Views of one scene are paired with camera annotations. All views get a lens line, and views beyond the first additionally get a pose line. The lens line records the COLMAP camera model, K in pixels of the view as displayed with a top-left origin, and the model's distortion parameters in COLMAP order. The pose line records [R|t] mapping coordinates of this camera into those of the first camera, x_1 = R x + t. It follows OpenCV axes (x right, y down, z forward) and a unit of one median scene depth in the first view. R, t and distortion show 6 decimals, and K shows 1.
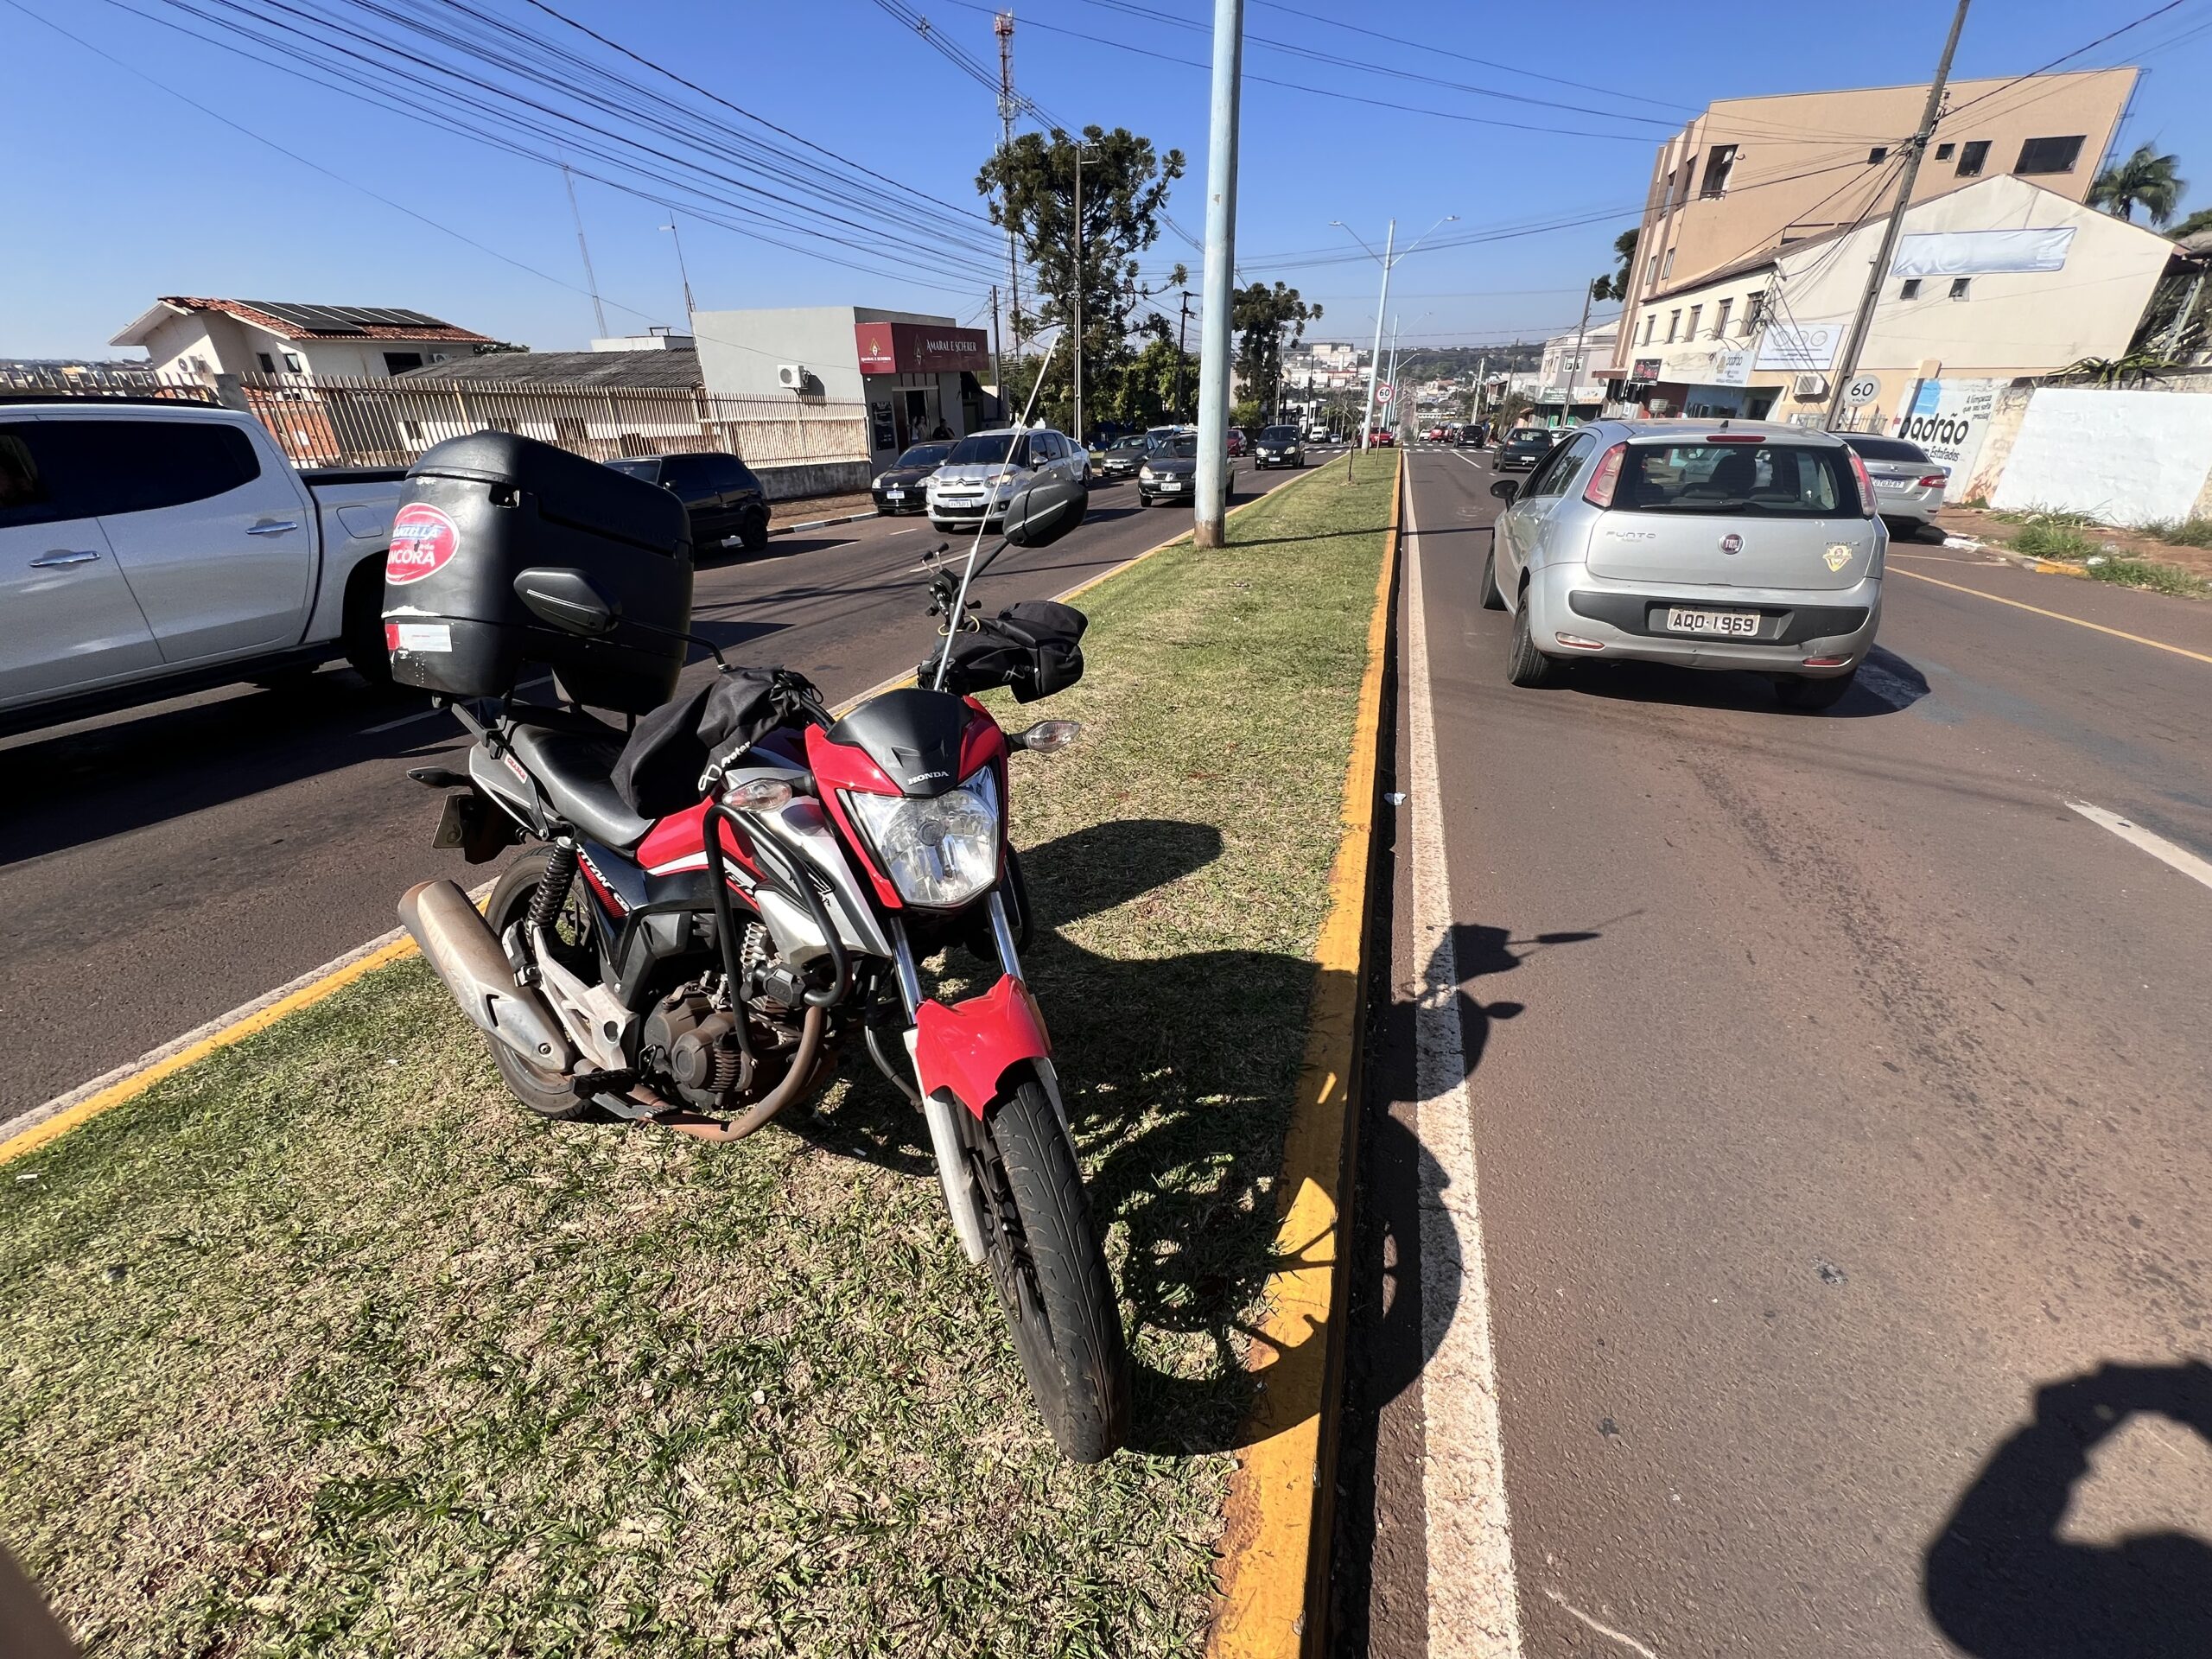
lens RADIAL K [[884.5, 0, 1097.9], [0, 884.5, 822.8], [0, 0, 1]] dist [-0.001849, -0.000161]
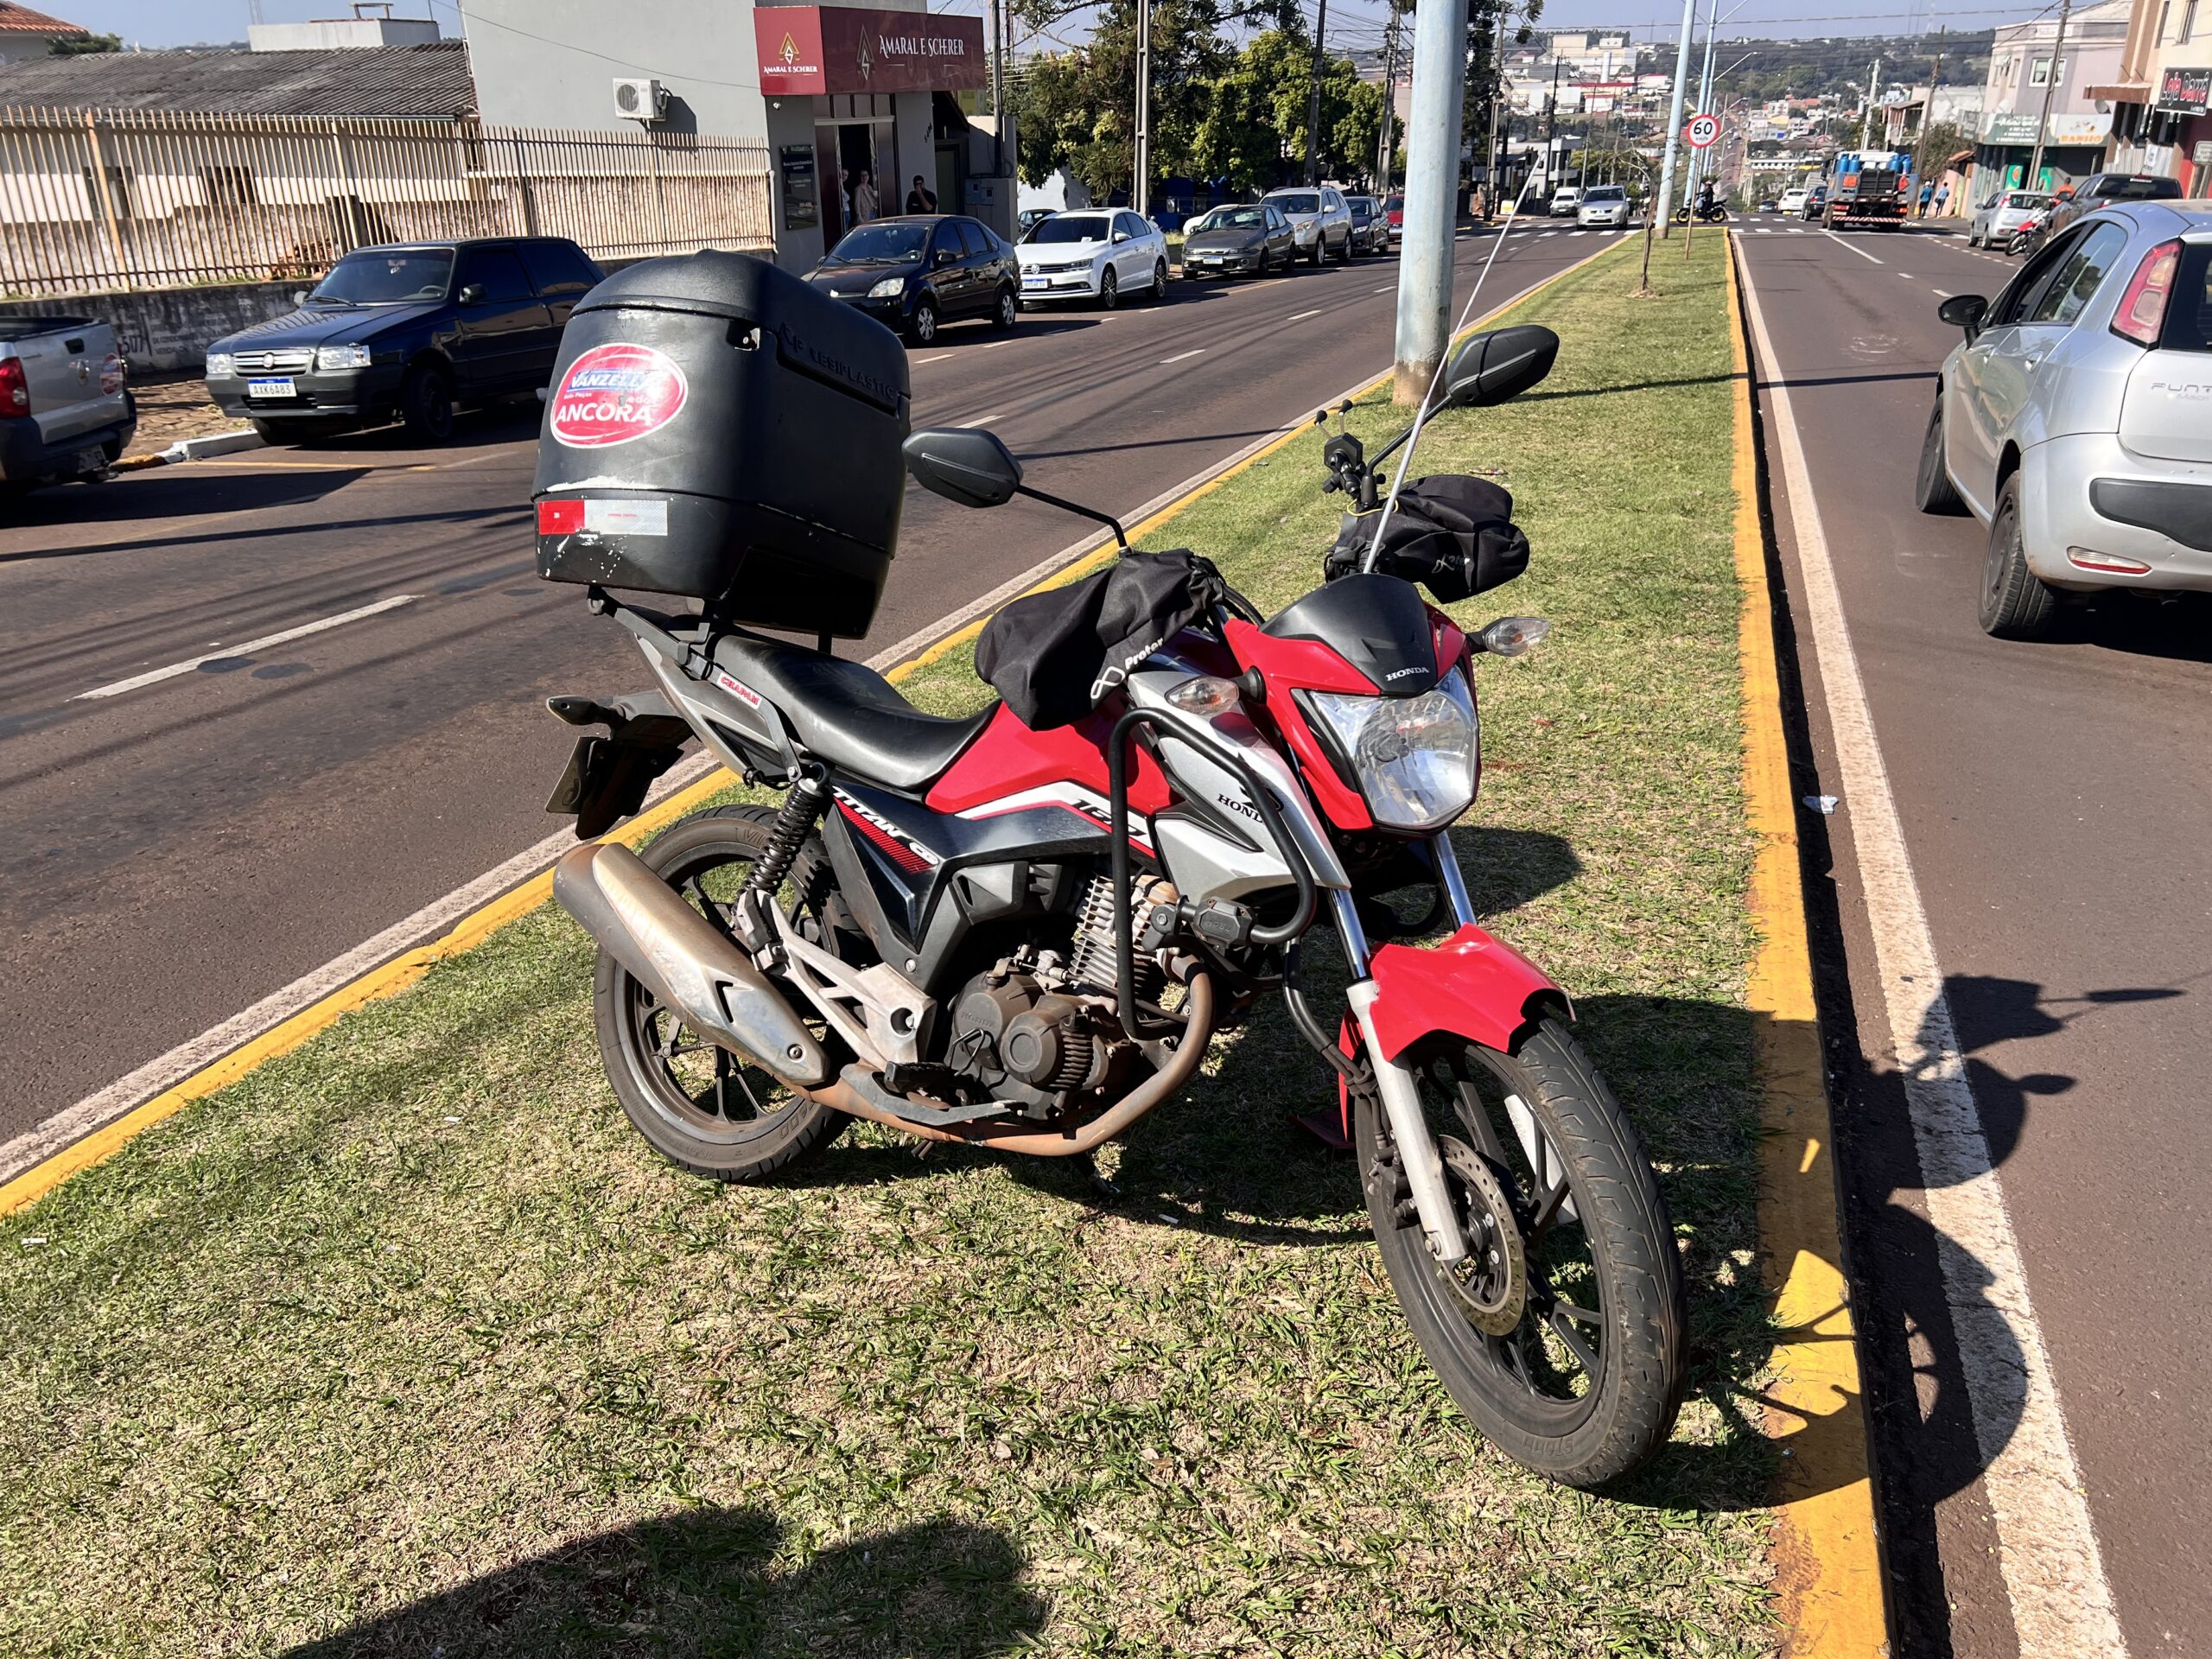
lens RADIAL K [[1667.3, 0, 1111.7], [0, 1667.3, 836.8], [0, 0, 1]] dist [0.057966, -0.066768]
pose [[0.999786, 0.010710, -0.017706, -0.120352], [-0.011595, 0.998650, -0.050631, 0.051344], [0.017140, 0.050825, 0.998560, -0.164623]]
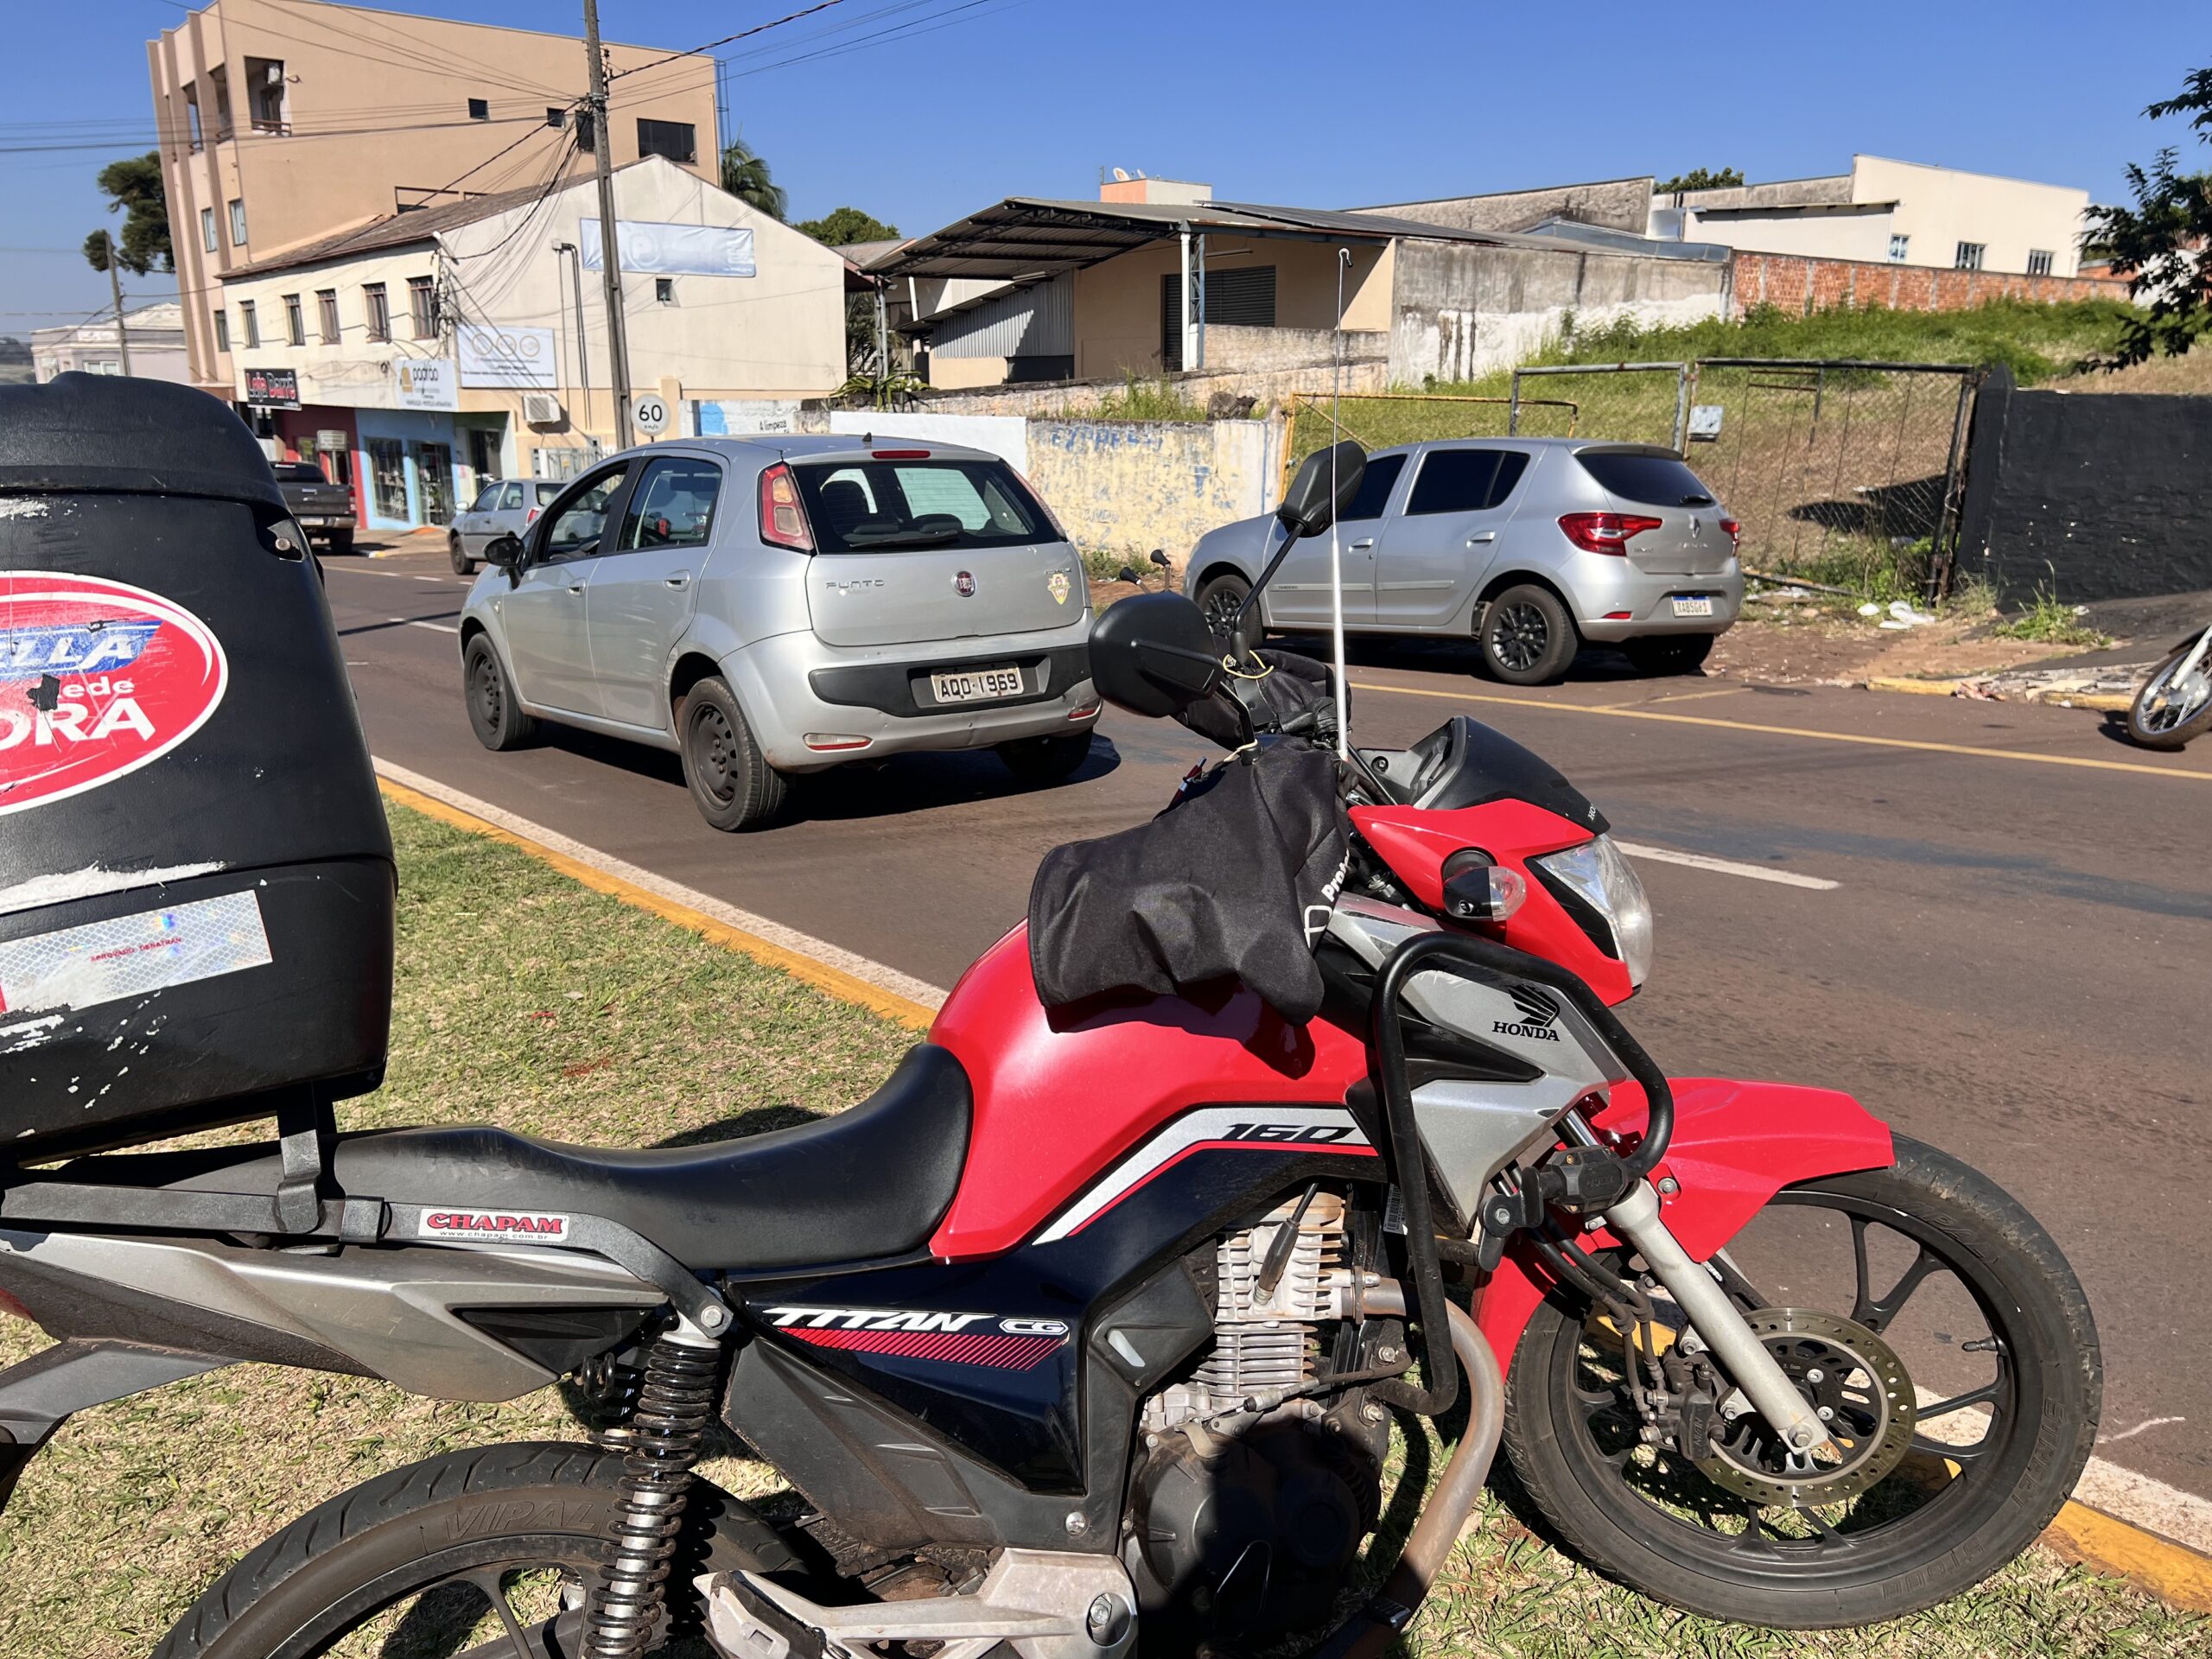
lens RADIAL K [[1683.4, 0, 1095.5], [0, 1683.4, 841.7], [0, 0, 1]] dist [0.006634, 0.000290]
pose [[0.553577, -0.201709, 0.808001, -0.409073], [0.366720, 0.930137, -0.019048, -0.040623], [-0.747709, 0.306854, 0.588873, 0.133197]]
